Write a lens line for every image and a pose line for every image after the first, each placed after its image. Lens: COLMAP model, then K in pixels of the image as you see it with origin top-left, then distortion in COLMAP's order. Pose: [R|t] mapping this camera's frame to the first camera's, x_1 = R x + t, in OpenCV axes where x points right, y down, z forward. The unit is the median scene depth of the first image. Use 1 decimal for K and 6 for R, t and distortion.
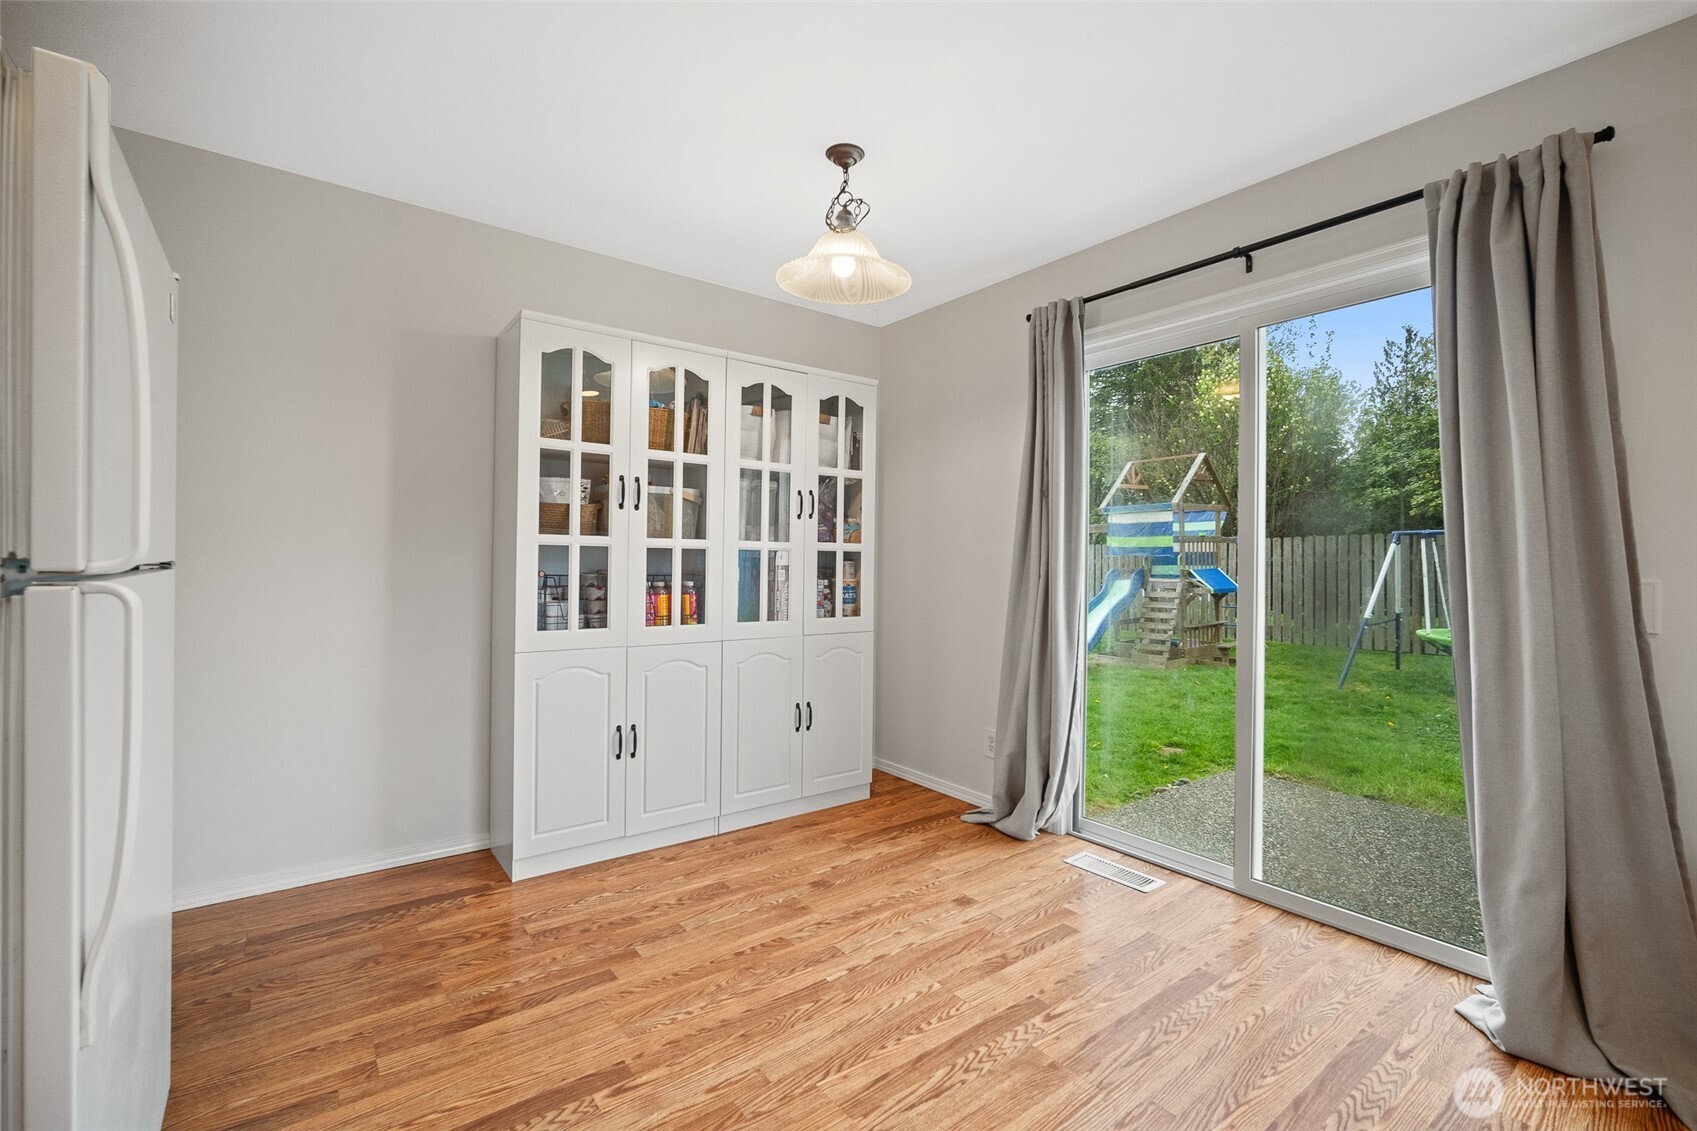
lens RADIAL K [[745.8, 0, 839.6], [0, 745.8, 564.6], [0, 0, 1]] dist [-0.012452, 0.004768]
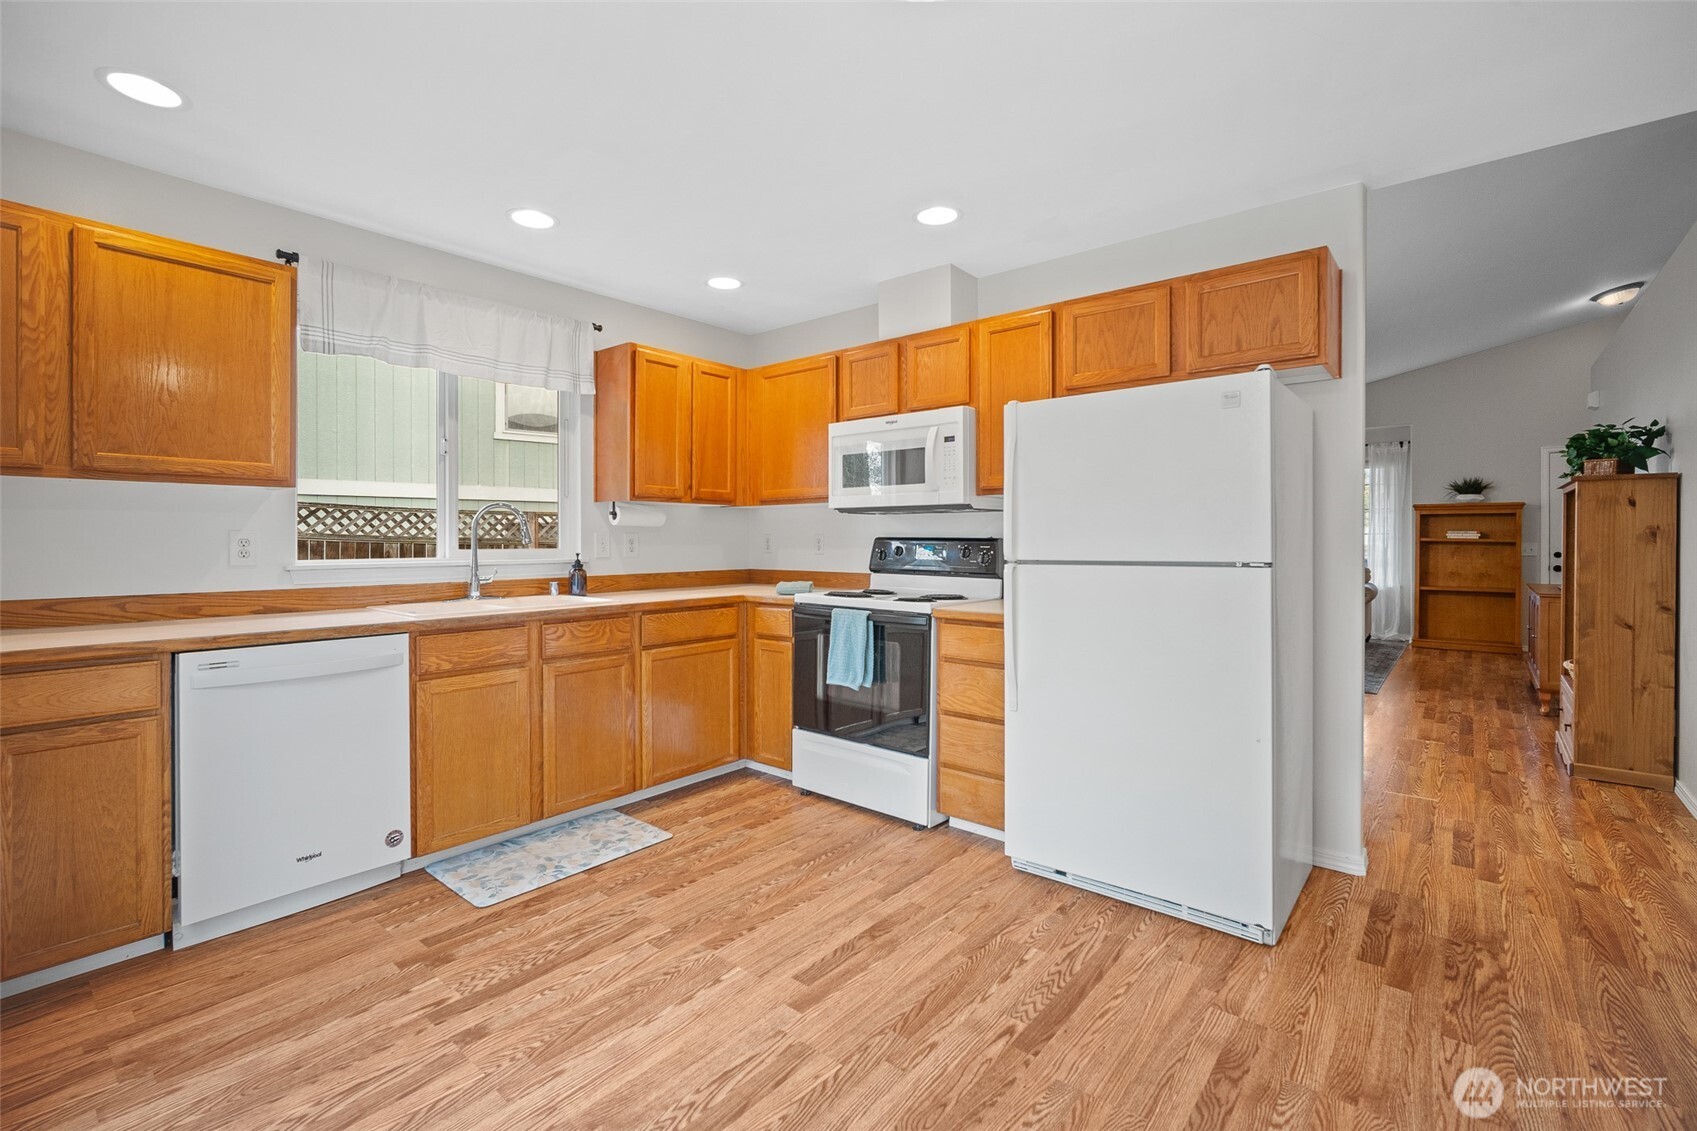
lens RADIAL K [[745.8, 0, 843.4], [0, 745.8, 548.0], [0, 0, 1]] dist [-0.012452, 0.004768]
pose [[-0.973084, -0.007429, -0.230332, 0.197351], [-0.011128, 0.999829, 0.014766, -0.036801], [0.230183, 0.016932, -0.973000, 1.866584]]
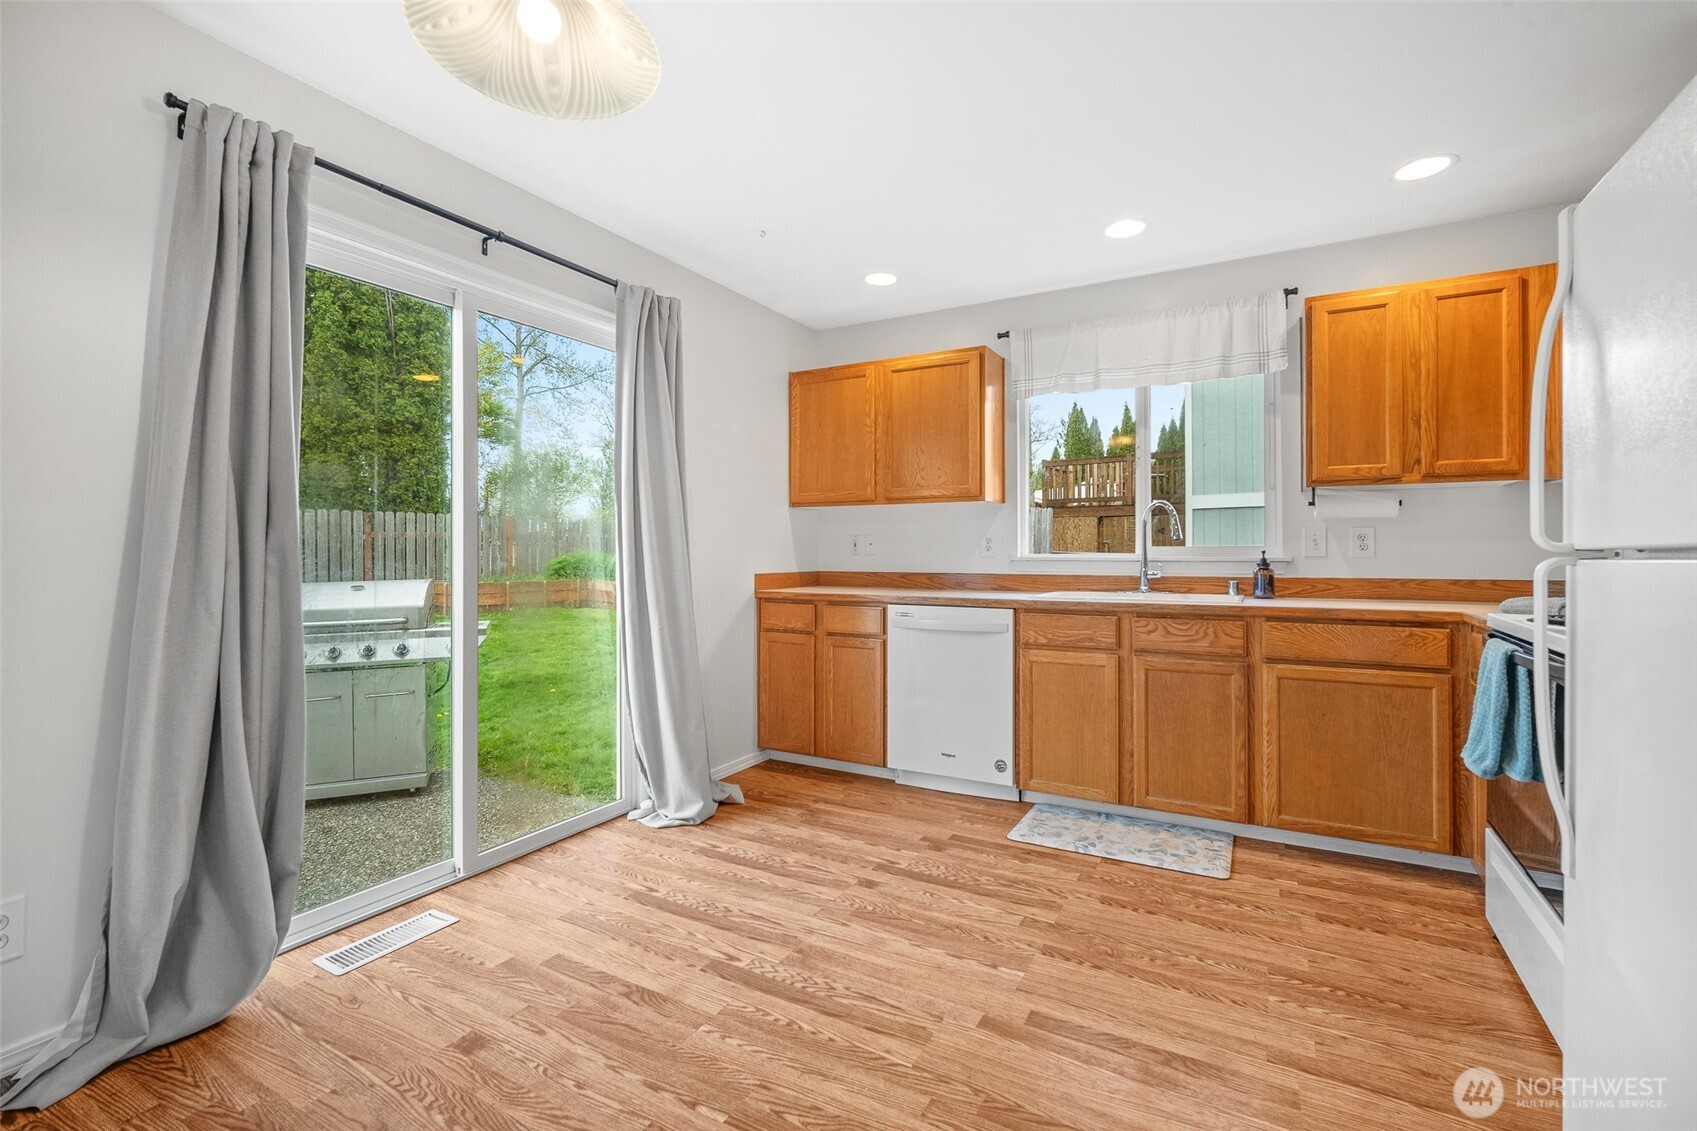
lens RADIAL K [[745.8, 0, 858.7], [0, 745.8, 554.1], [0, 0, 1]] dist [-0.012452, 0.004768]
pose [[-0.416121, -0.011936, 0.909231, -0.838764], [0.000503, 0.999911, 0.013356, -0.000048], [-0.909309, 0.006015, -0.416078, 1.375492]]
